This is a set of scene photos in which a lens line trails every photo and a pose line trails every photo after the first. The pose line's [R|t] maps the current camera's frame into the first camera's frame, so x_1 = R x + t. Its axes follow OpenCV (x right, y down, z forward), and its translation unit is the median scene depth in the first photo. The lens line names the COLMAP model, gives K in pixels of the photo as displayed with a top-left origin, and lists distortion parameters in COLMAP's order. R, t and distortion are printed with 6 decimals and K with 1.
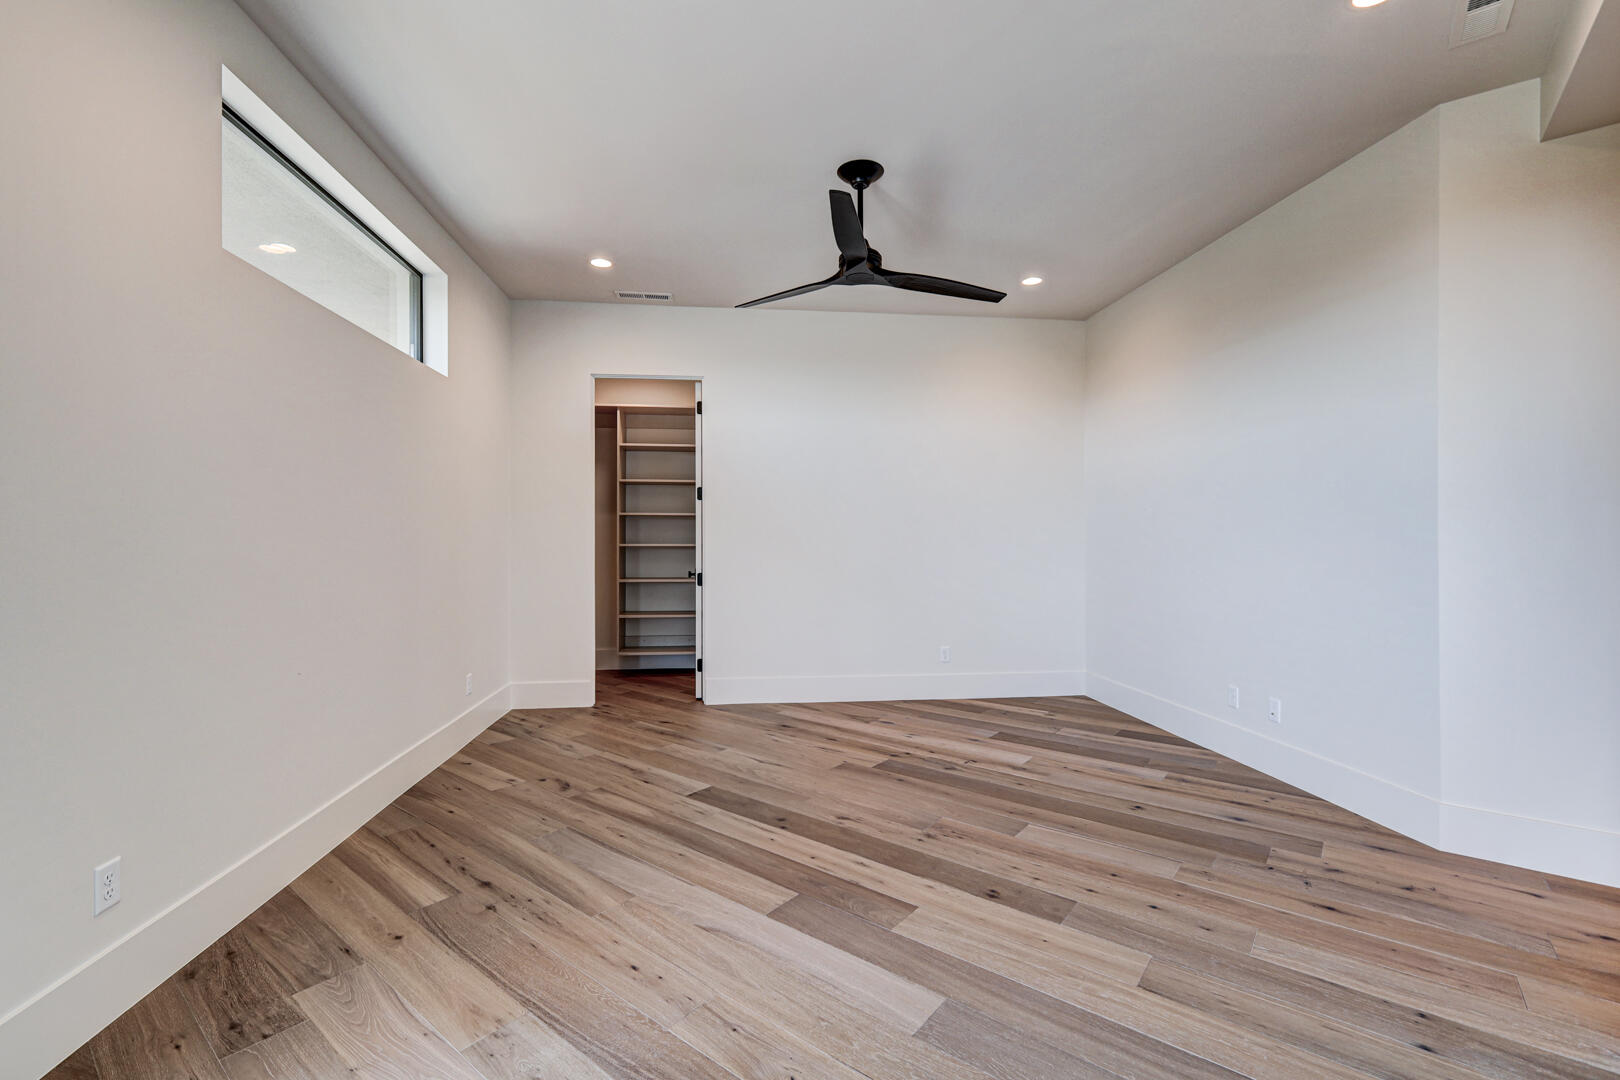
lens RADIAL K [[709.2, 0, 810.1], [0, 709.2, 522.5], [0, 0, 1]] dist [0.003435, 0.000431]
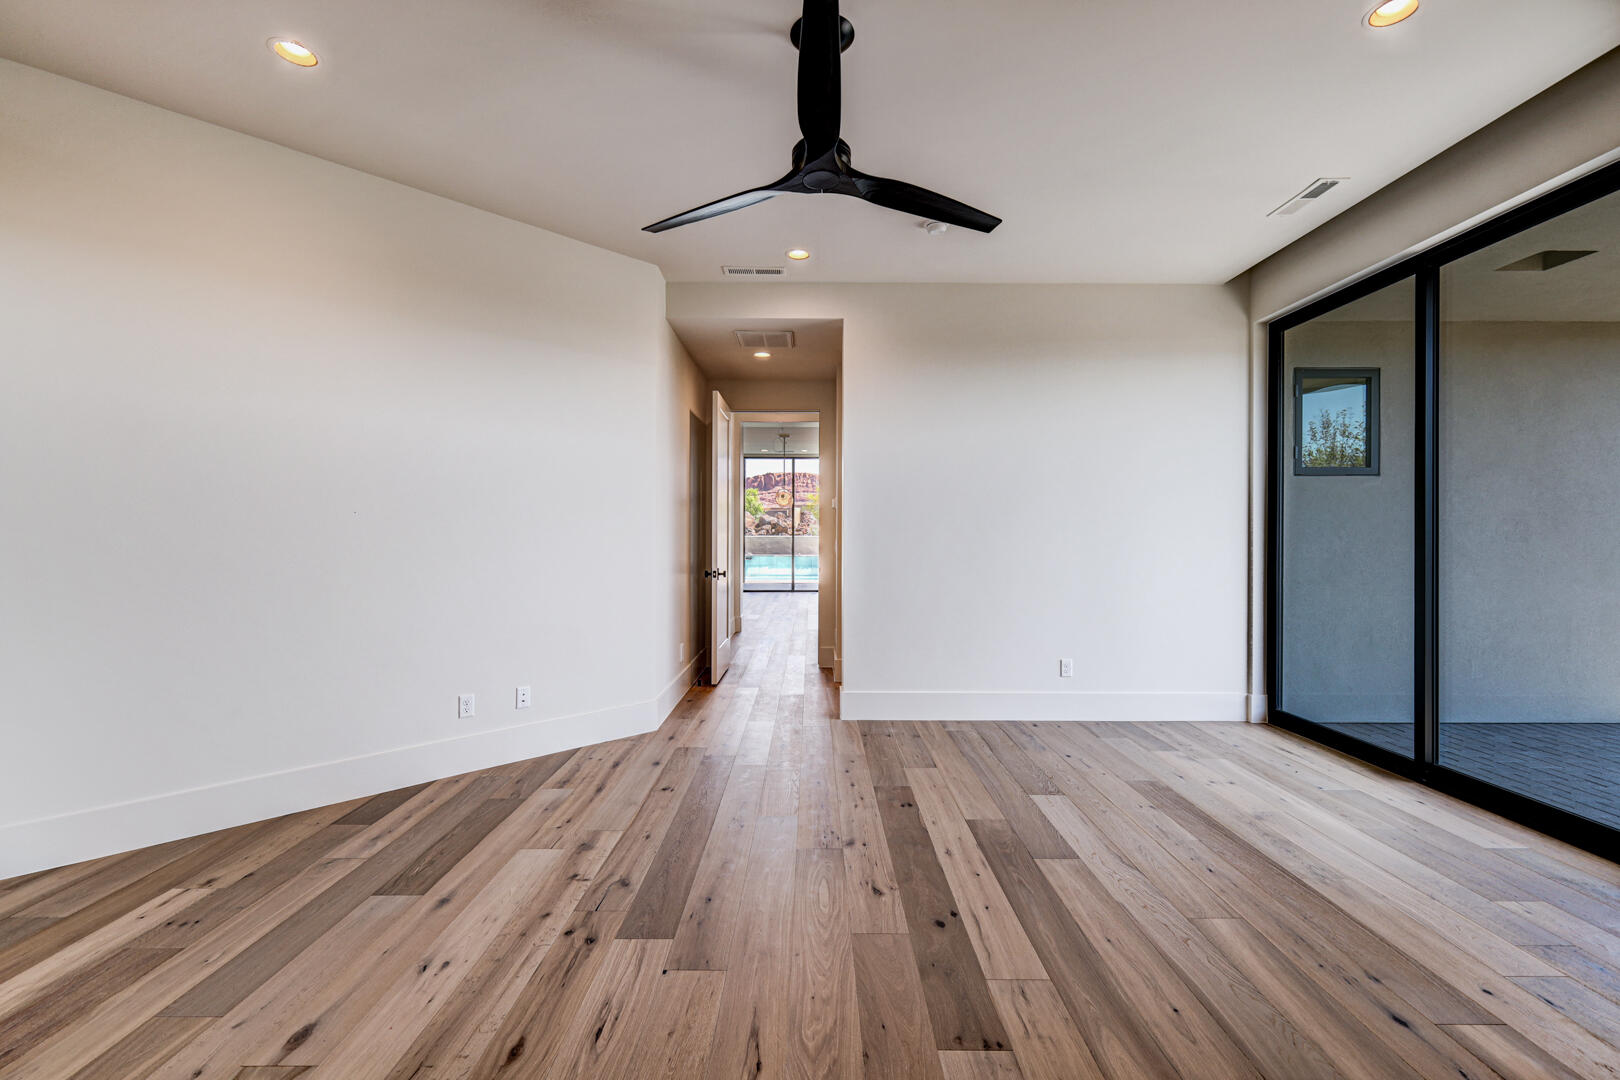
lens RADIAL K [[709.2, 0, 810.1], [0, 709.2, 522.5], [0, 0, 1]] dist [0.003435, 0.000431]
pose [[-0.627109, 0.013815, 0.778809, -0.479045], [-0.019277, 0.999261, -0.033247, 0.030907], [-0.778693, -0.035862, -0.626379, 1.424149]]
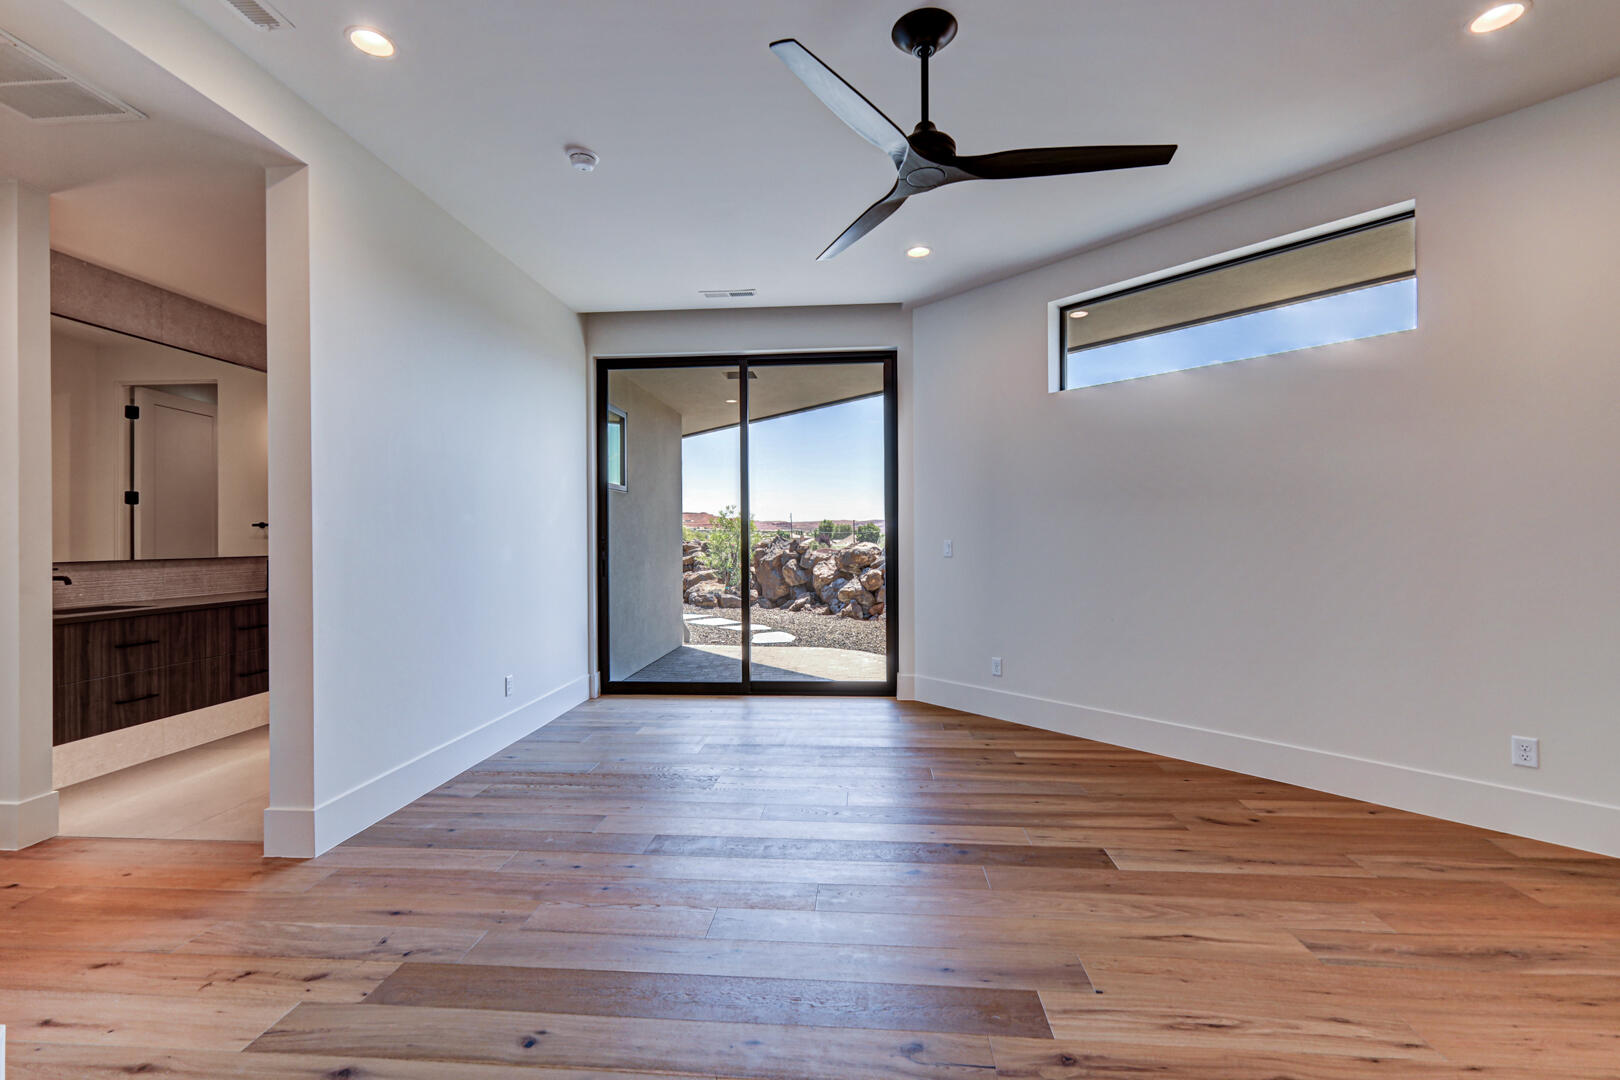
lens RADIAL K [[692.7, 0, 818.9], [0, 692.7, 538.9], [0, 0, 1]] dist [0.001235, 0.000078]
pose [[-0.826464, 0.006093, -0.562957, 0.539875], [0.020360, 0.999611, -0.019072, 0.035023], [0.562621, -0.027224, -0.826266, 1.472408]]
